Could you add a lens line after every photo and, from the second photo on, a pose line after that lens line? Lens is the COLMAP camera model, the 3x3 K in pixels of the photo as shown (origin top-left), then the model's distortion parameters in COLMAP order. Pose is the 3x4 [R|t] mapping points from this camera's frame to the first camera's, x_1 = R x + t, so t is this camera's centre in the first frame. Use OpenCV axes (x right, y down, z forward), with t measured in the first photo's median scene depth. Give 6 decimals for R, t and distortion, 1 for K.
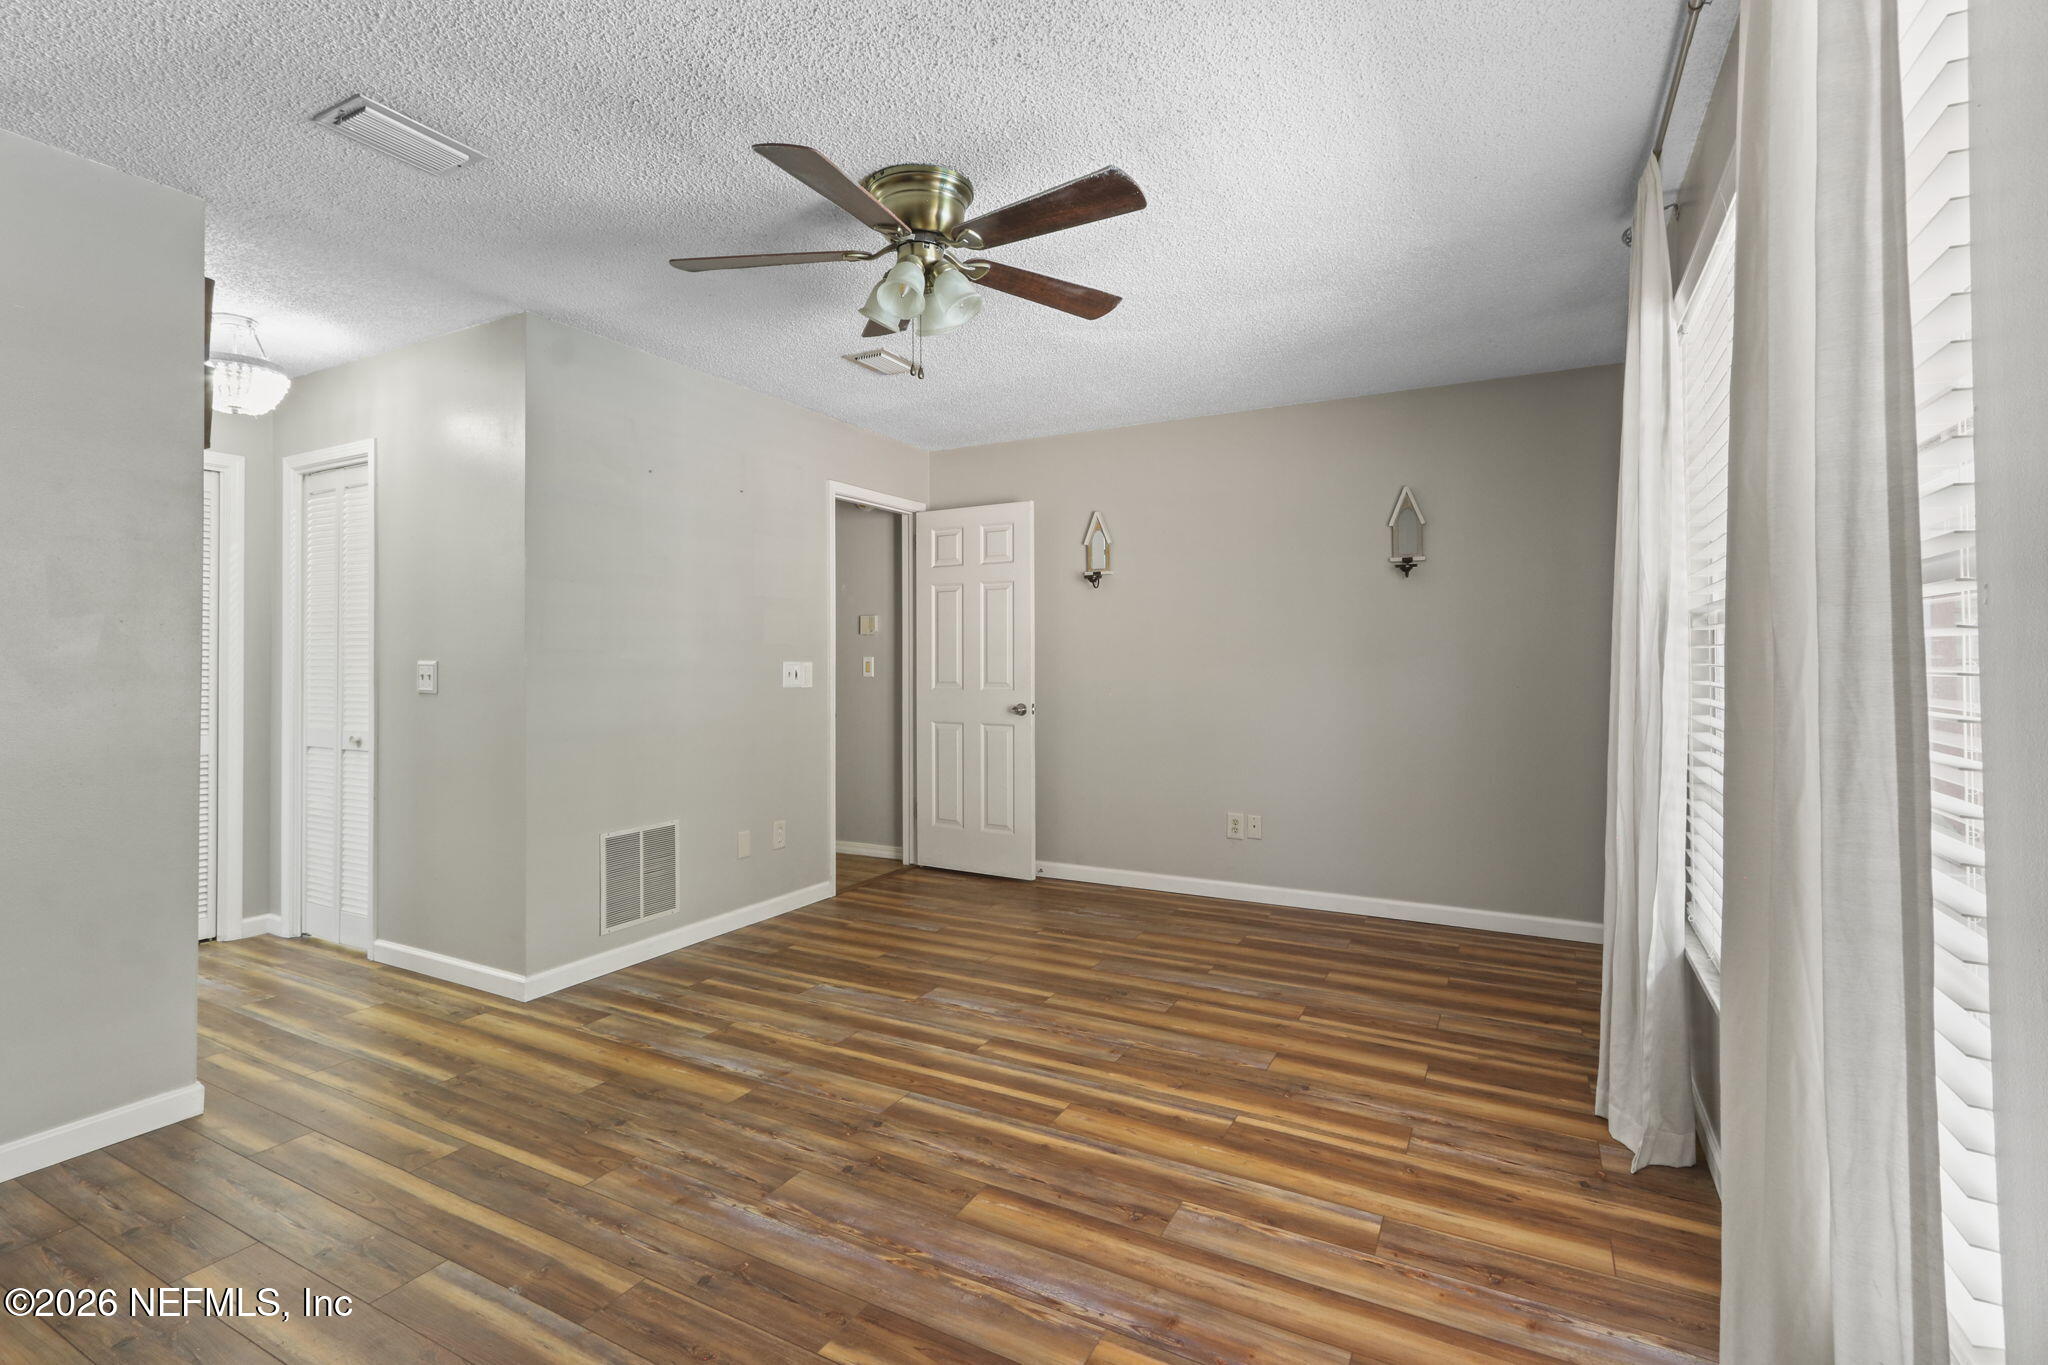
lens RADIAL K [[946.8, 0, 1003.0], [0, 946.8, 680.5], [0, 0, 1]] dist [0.001077, 0.000339]
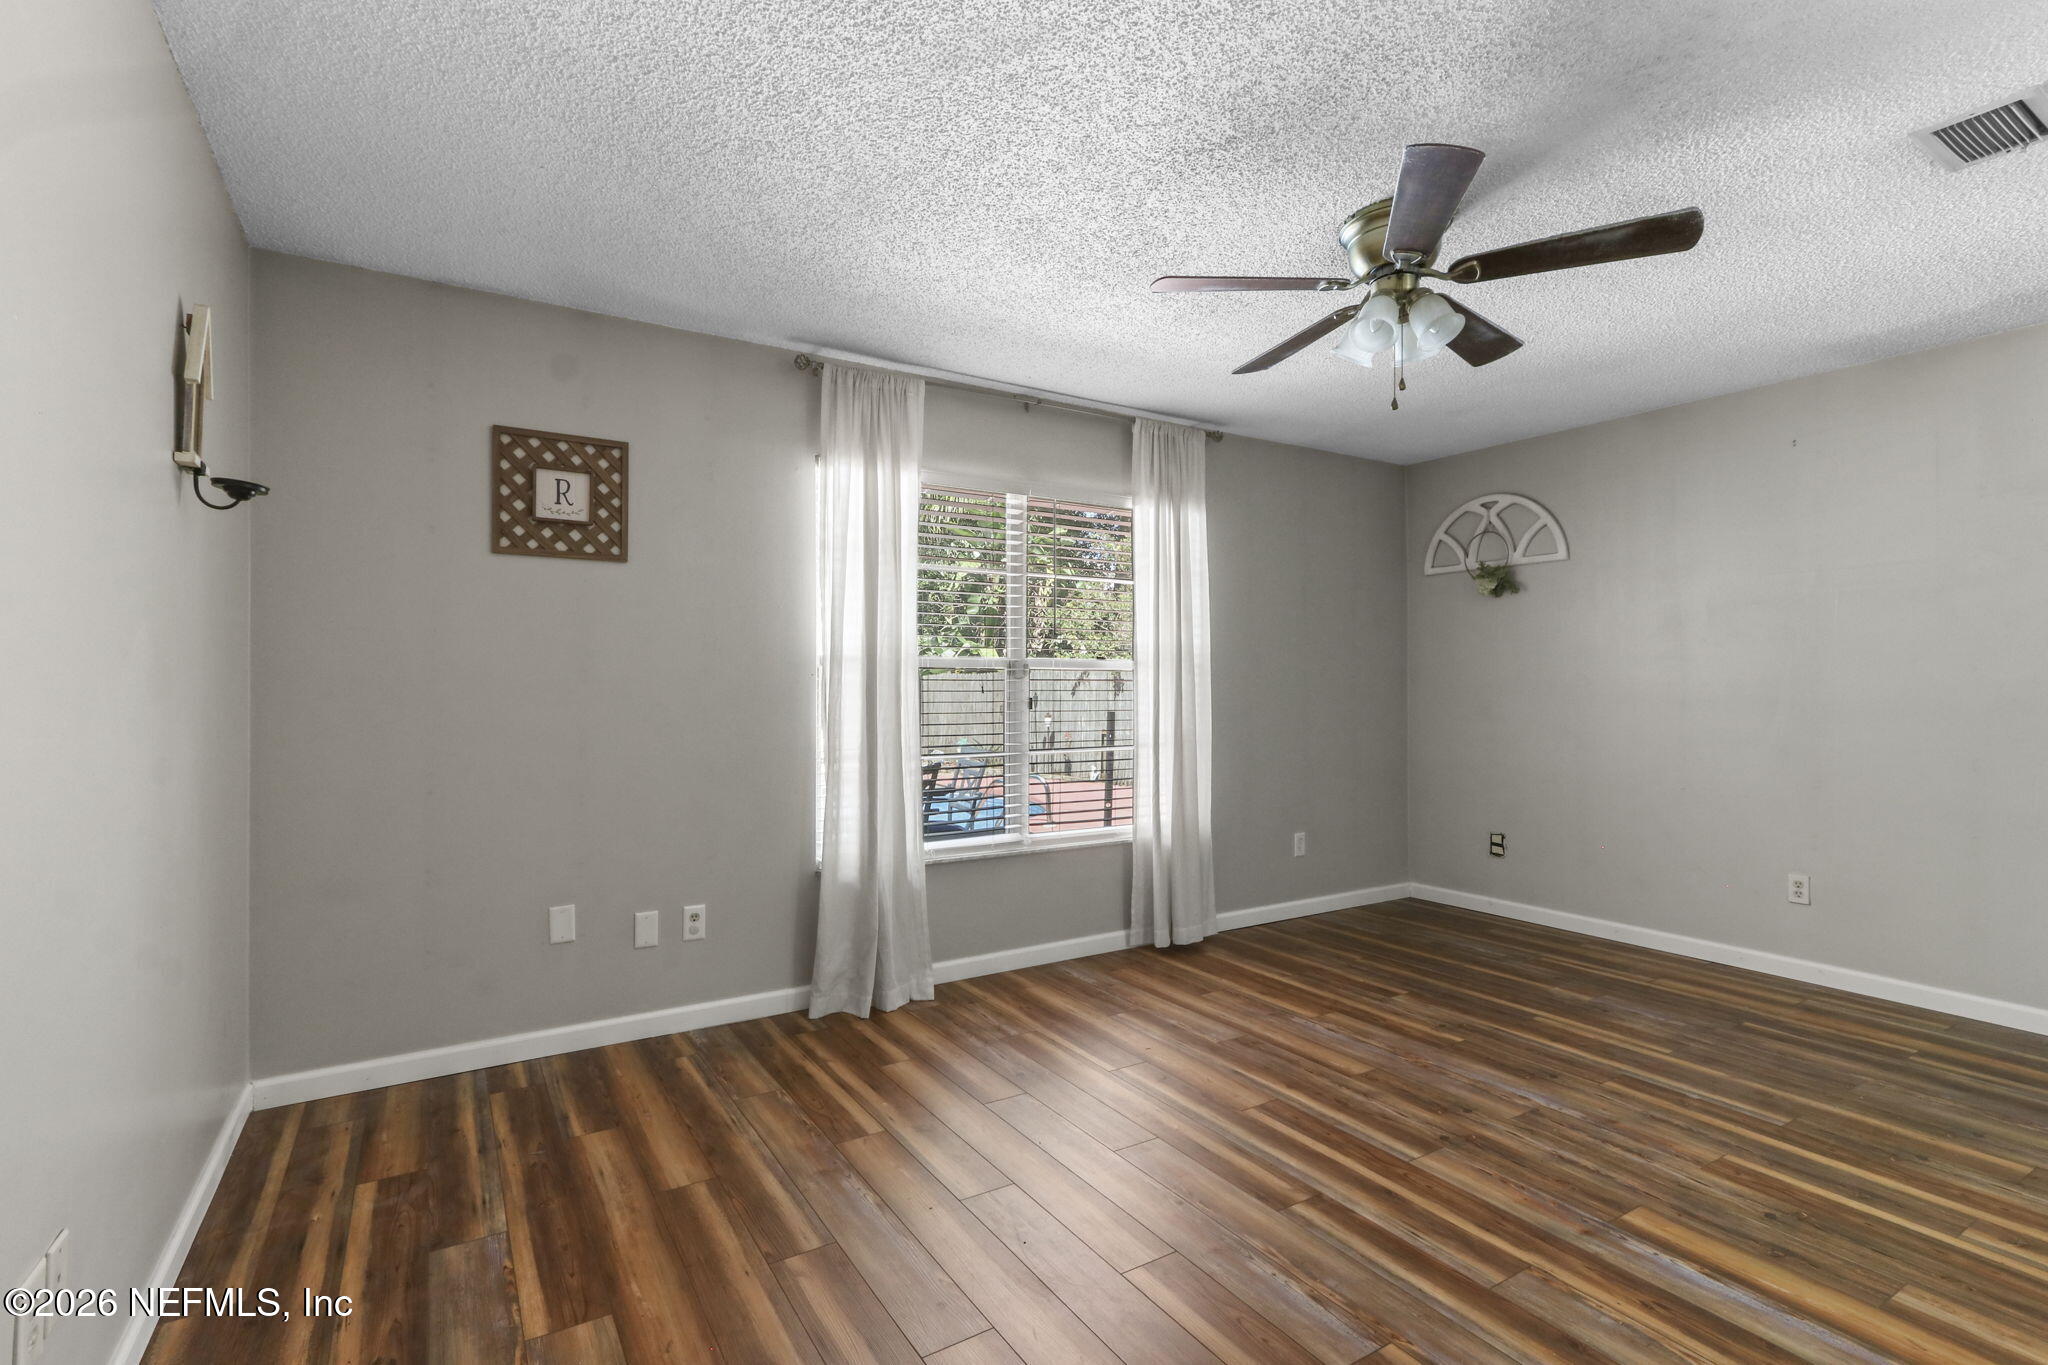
lens RADIAL K [[946.8, 0, 1003.0], [0, 946.8, 680.5], [0, 0, 1]] dist [0.001077, 0.000339]
pose [[-0.868605, 0.005477, 0.495475, -0.236599], [0.012011, 0.999878, 0.010004, -0.043289], [-0.495360, 0.014641, -0.868564, 2.197871]]
